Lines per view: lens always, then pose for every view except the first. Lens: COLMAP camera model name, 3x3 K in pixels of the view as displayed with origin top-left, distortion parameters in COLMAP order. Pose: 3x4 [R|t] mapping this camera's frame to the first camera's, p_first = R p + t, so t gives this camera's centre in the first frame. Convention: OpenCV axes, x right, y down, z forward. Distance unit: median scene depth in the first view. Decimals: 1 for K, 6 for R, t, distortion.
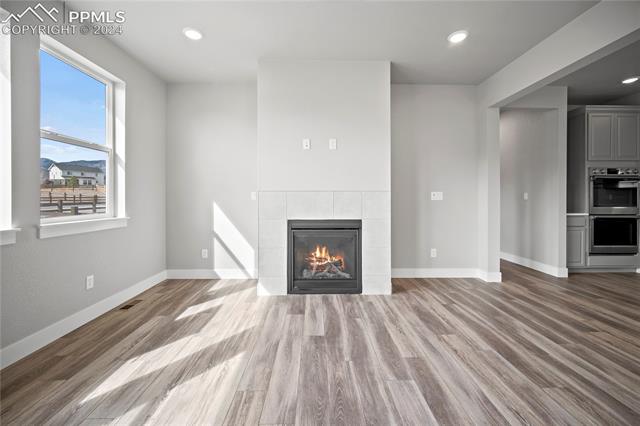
lens RADIAL K [[258.5, 0, 318.0], [0, 258.5, 200.6], [0, 0, 1]] dist [0.000122, -0.000100]
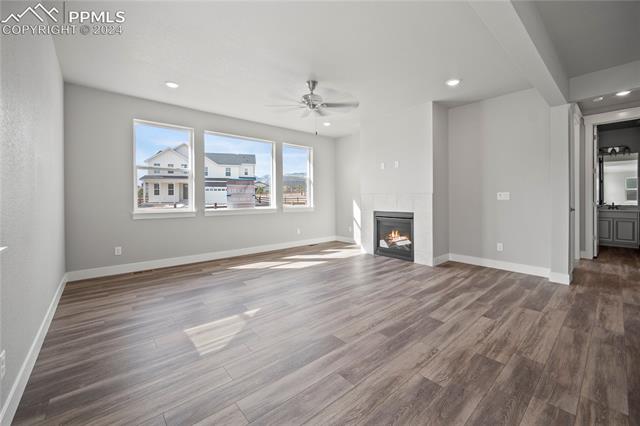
lens RADIAL K [[258.5, 0, 318.0], [0, 258.5, 200.6], [0, 0, 1]] dist [0.000122, -0.000100]
pose [[0.633425, 0.004868, -0.773789, 0.979359], [-0.004366, 0.999987, 0.002717, 0.002866], [0.773792, 0.001657, 0.633438, -0.379302]]
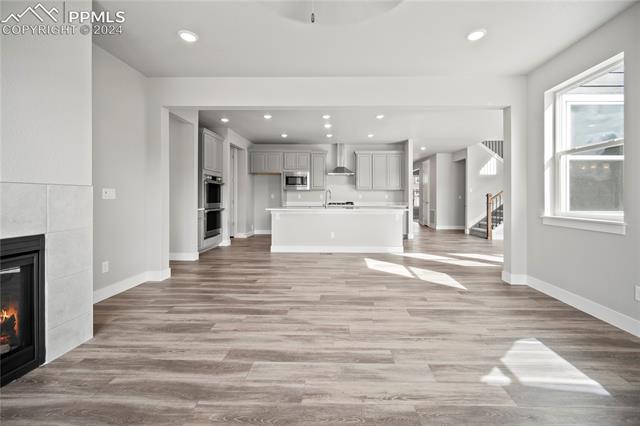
lens RADIAL K [[265.4, 0, 343.7], [0, 265.4, 196.6], [0, 0, 1]] dist [0.000109, -0.000047]
pose [[0.007674, 0.002238, 0.999968, -0.418093], [0.006607, 0.999976, -0.002288, -0.004630], [-0.999949, 0.006624, 0.007659, 0.329563]]
